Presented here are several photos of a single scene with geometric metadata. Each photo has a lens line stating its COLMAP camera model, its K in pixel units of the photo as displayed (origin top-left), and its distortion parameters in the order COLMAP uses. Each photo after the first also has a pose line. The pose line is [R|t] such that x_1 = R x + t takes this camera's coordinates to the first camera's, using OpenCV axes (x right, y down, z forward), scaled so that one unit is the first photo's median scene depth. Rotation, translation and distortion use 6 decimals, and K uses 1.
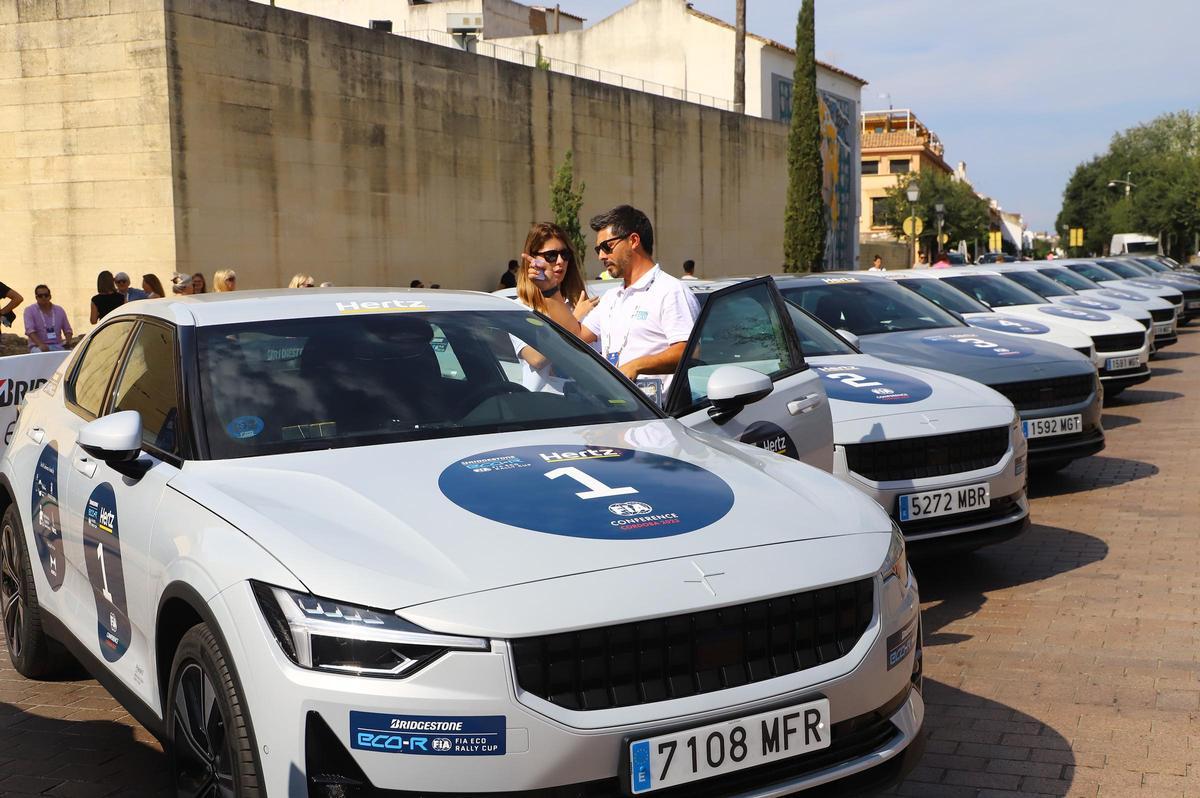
lens RADIAL K [[1489.2, 0, 600.0], [0, 1489.2, 399.0], [0, 0, 1]] dist [0.079175, 0.036584]
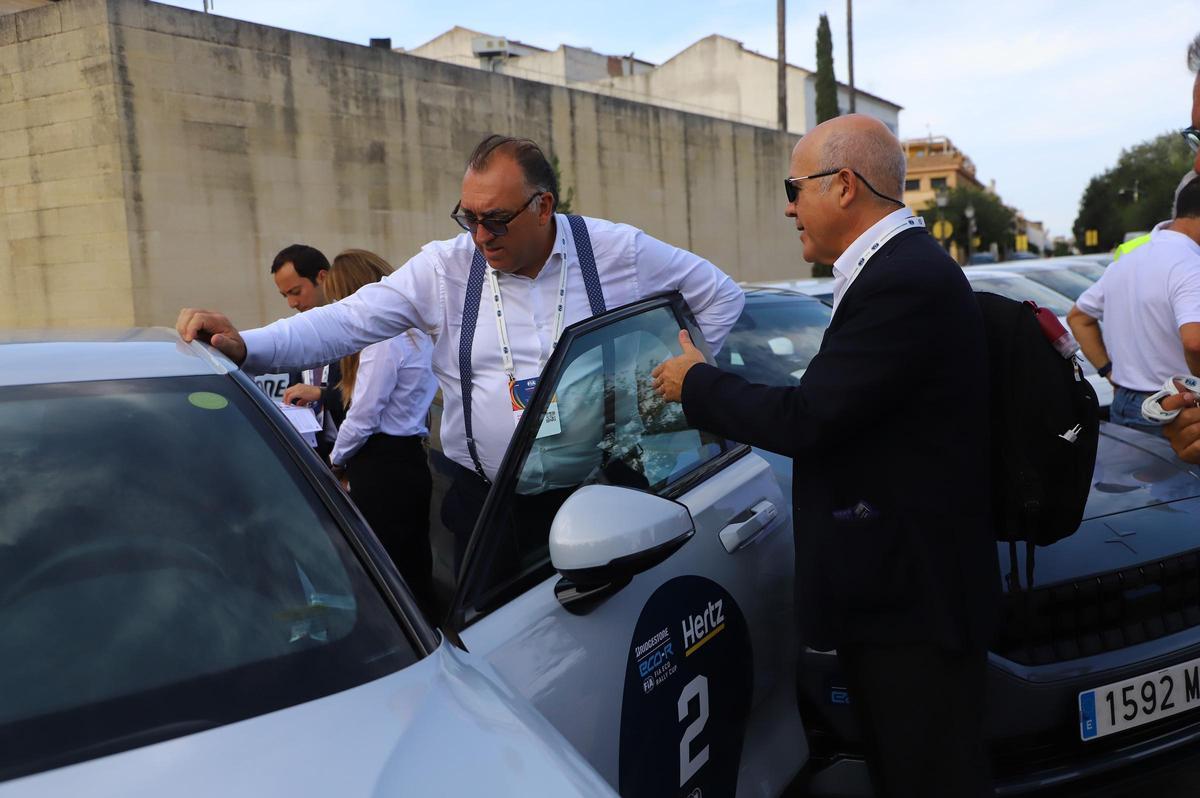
lens RADIAL K [[1156.9, 0, 600.0], [0, 1156.9, 399.0], [0, 0, 1]] dist [-0.016899, 0.106703]
pose [[0.995315, -0.021887, -0.094177, 0.058733], [0.023528, 0.999590, 0.016345, -0.019092], [0.093781, -0.018485, 0.995421, 0.215136]]
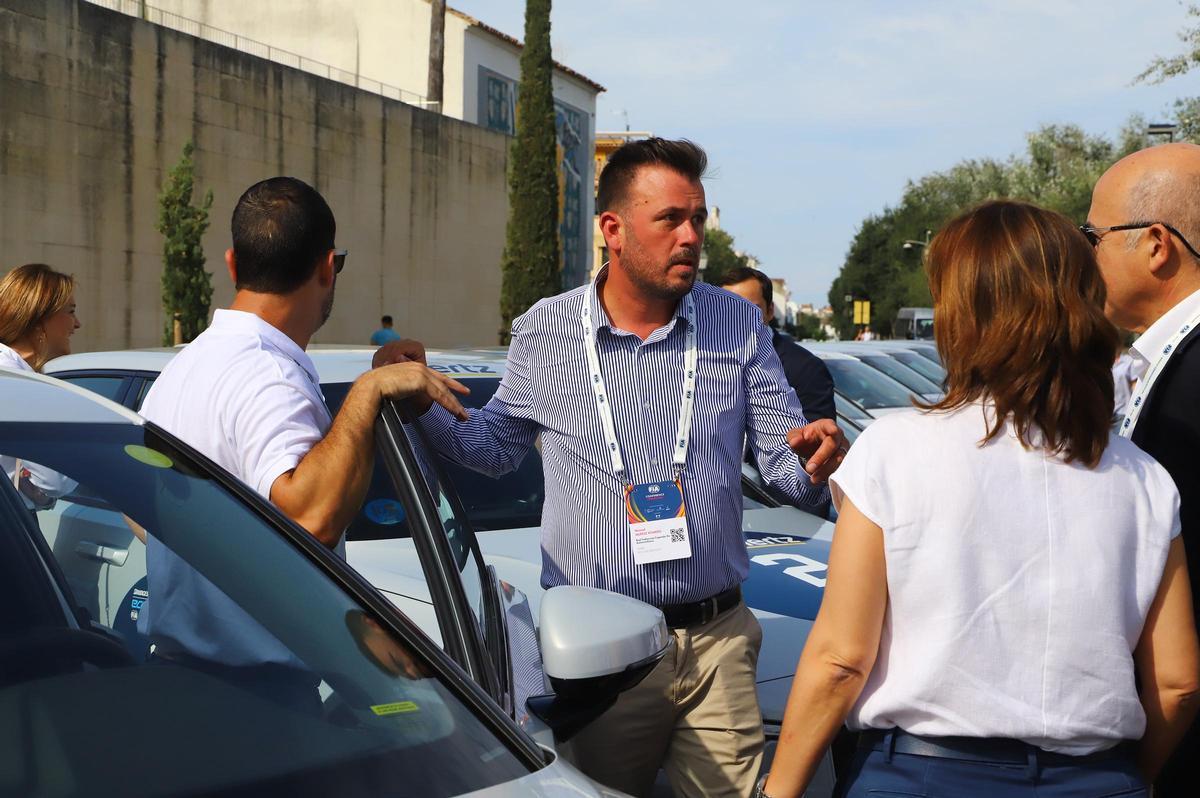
lens RADIAL K [[2018.6, 0, 600.0], [0, 2018.6, 399.0], [0, 0, 1]] dist [0.168010, 0.205198]
pose [[0.982184, 0.034936, 0.184643, -0.004417], [-0.024702, 0.998043, -0.057437, -0.006763], [-0.186289, 0.051852, 0.981126, 0.082745]]
